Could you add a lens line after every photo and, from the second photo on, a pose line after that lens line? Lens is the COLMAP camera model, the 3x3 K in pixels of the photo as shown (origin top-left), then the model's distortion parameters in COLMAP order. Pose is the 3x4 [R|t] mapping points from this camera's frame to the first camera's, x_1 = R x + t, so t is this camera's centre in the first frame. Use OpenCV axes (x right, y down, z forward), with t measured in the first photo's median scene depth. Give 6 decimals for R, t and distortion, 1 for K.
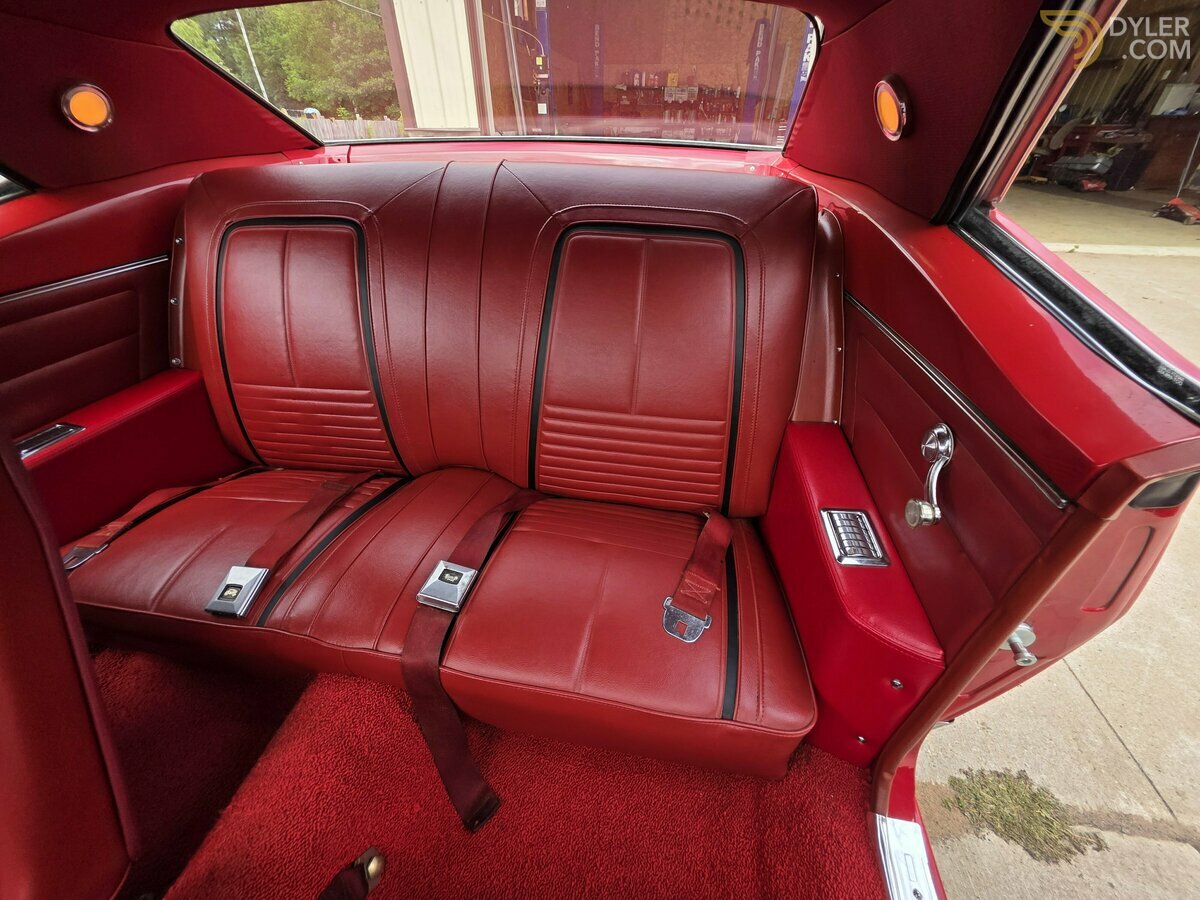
lens RADIAL K [[485.5, 0, 601.0], [0, 485.5, 443.1], [0, 0, 1]] dist [0.003851, -0.000529]
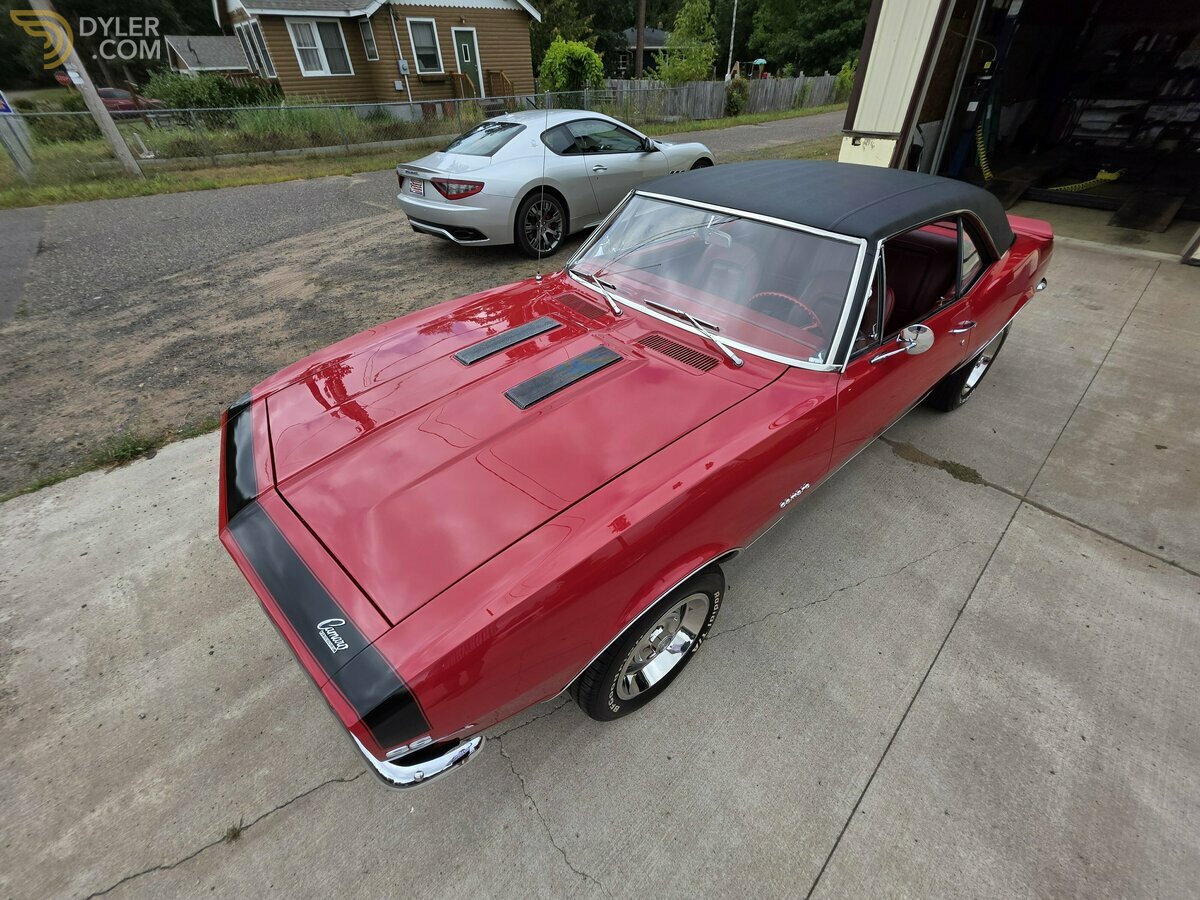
lens RADIAL K [[485.5, 0, 604.7], [0, 485.5, 445.9], [0, 0, 1]] dist [0.003851, -0.000529]
pose [[0.772252, 0.383889, -0.506217, 0.031595], [-0.335523, 0.923053, 0.188142, 0.039596], [0.539491, 0.024555, 0.841633, -0.133607]]
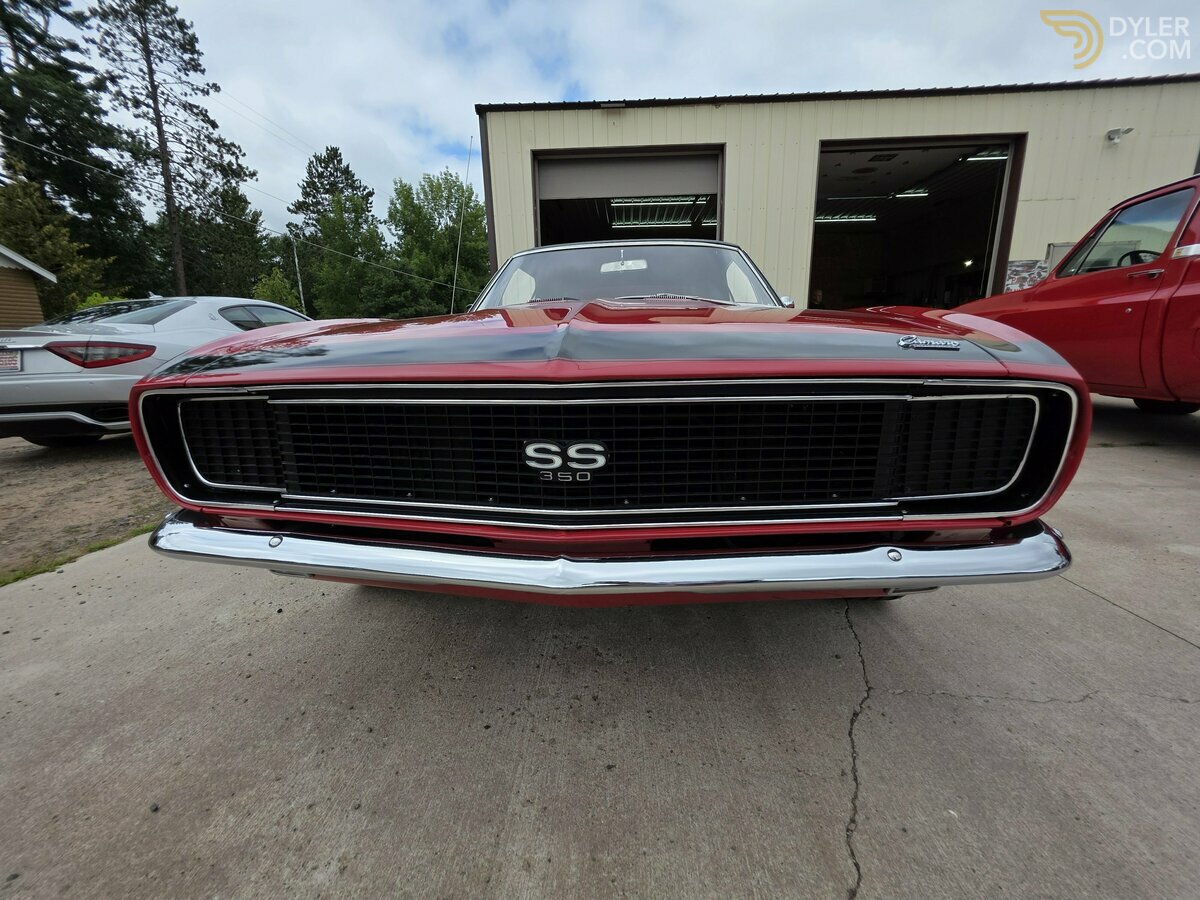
lens RADIAL K [[485.5, 0, 604.7], [0, 485.5, 441.3], [0, 0, 1]] dist [0.003851, -0.000529]
pose [[0.995320, -0.040435, 0.087762, -0.046302], [0.069922, 0.928256, -0.365311, 0.104389], [-0.066694, 0.369738, 0.926739, -0.133599]]
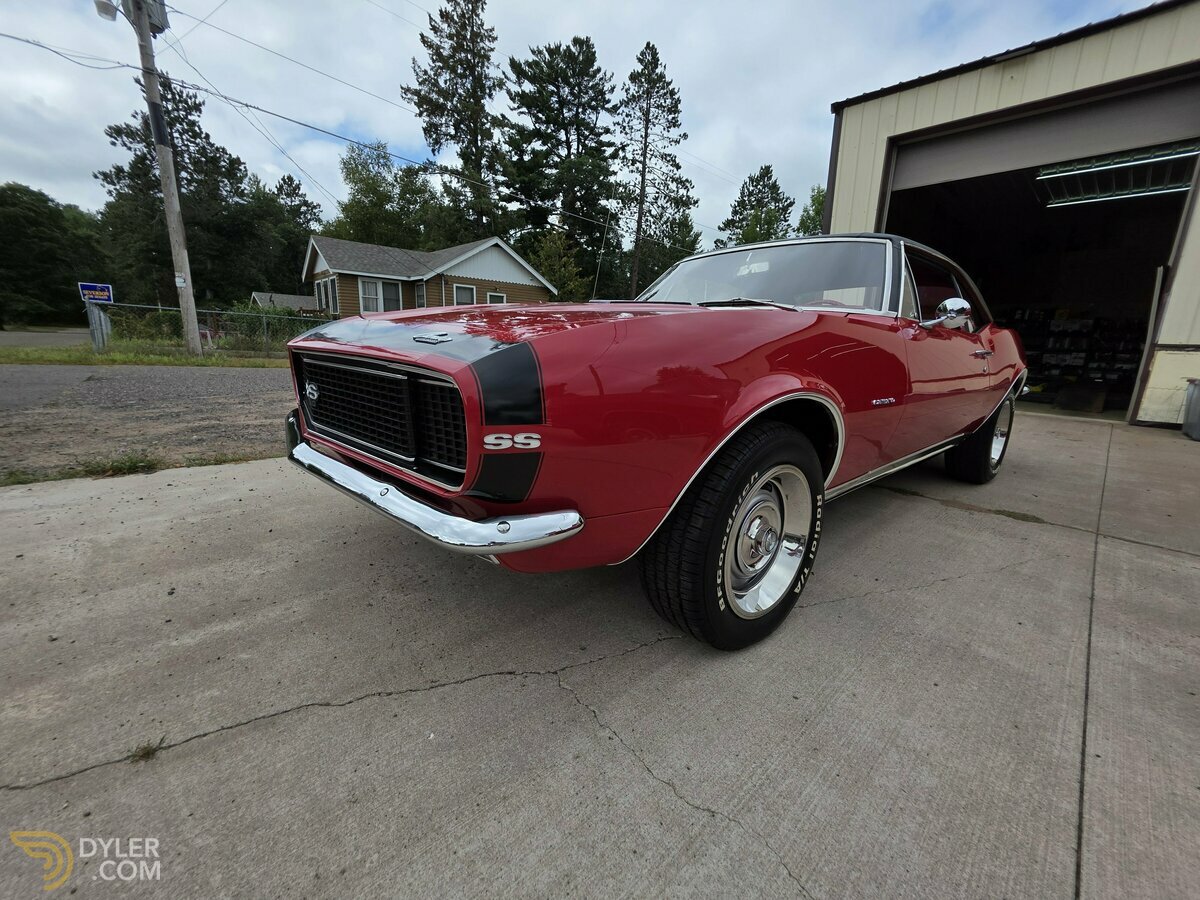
lens RADIAL K [[485.5, 0, 607.4], [0, 485.5, 443.6], [0, 0, 1]] dist [0.003851, -0.000529]
pose [[0.783607, 0.154191, -0.601818, 0.031440], [-0.371223, 0.892965, -0.254571, 0.099901], [0.498150, 0.422893, 0.756973, -0.125555]]
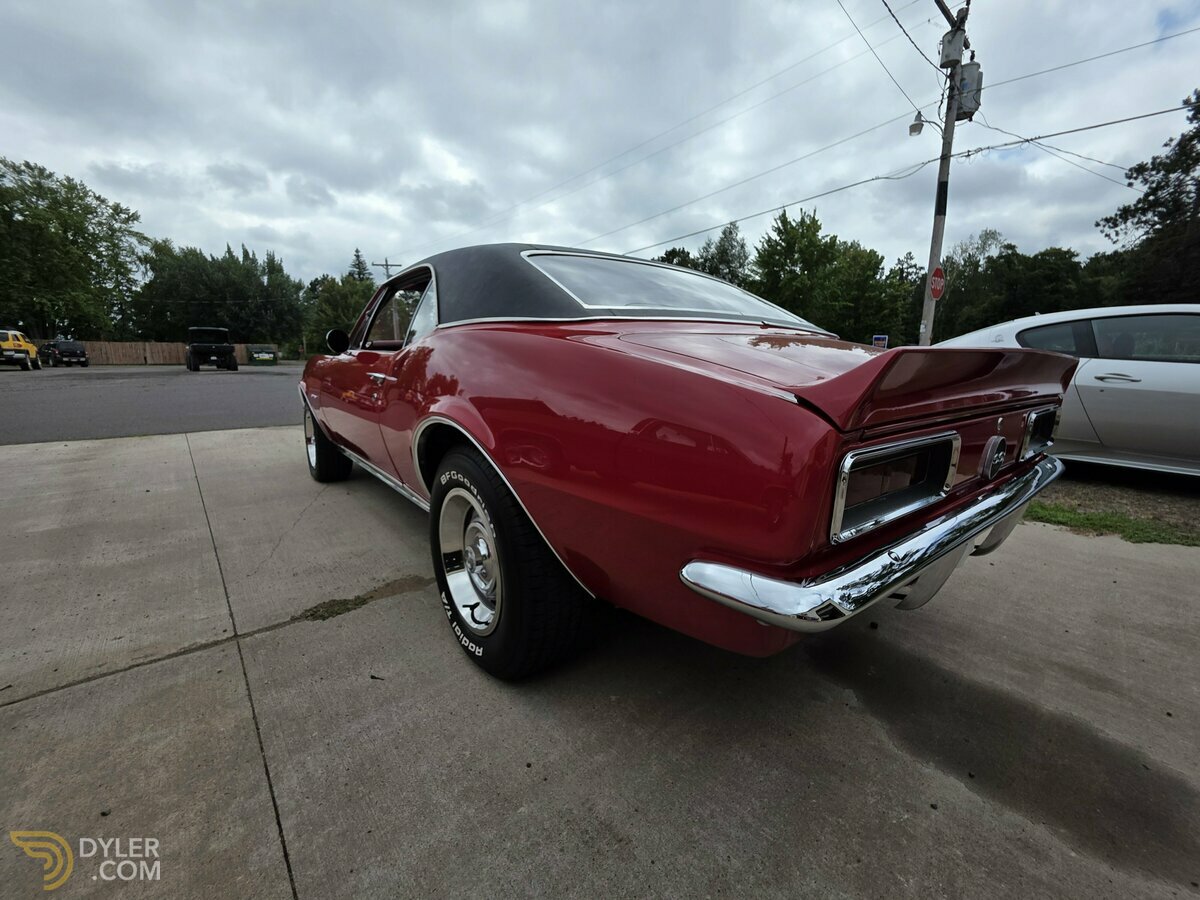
lens RADIAL K [[485.5, 0, 599.3], [0, 485.5, 441.4], [0, 0, 1]] dist [0.003851, -0.000529]
pose [[-0.663842, 0.119126, -0.738324, 0.076694], [-0.419602, 0.757878, 0.499554, -0.059194], [0.619070, 0.641427, -0.453126, 0.106307]]
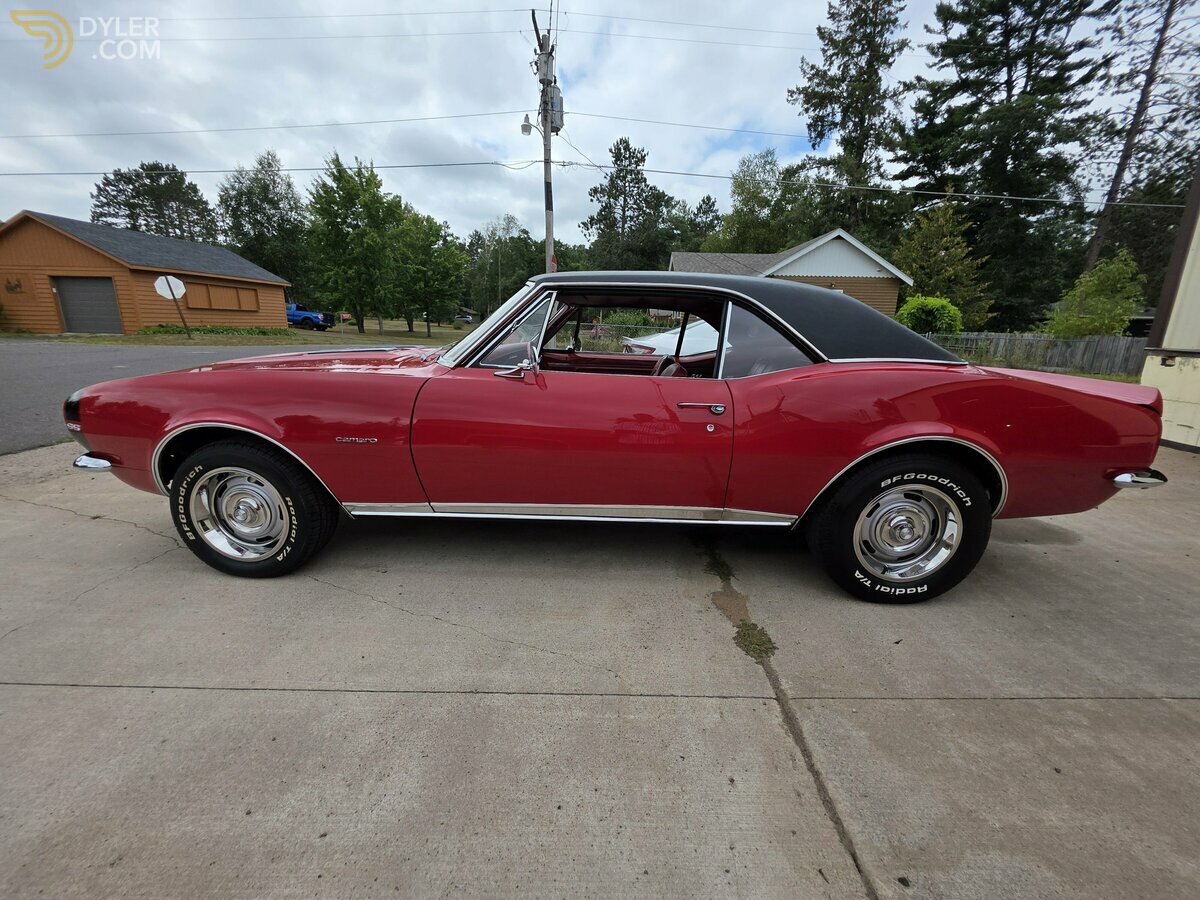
lens RADIAL K [[485.5, 0, 603.6], [0, 485.5, 442.5], [0, 0, 1]] dist [0.003851, -0.000529]
pose [[0.134846, 0.234614, -0.962690, 0.125891], [-0.564371, 0.816754, 0.119996, 0.010691], [0.814434, 0.527133, 0.242545, -0.020741]]
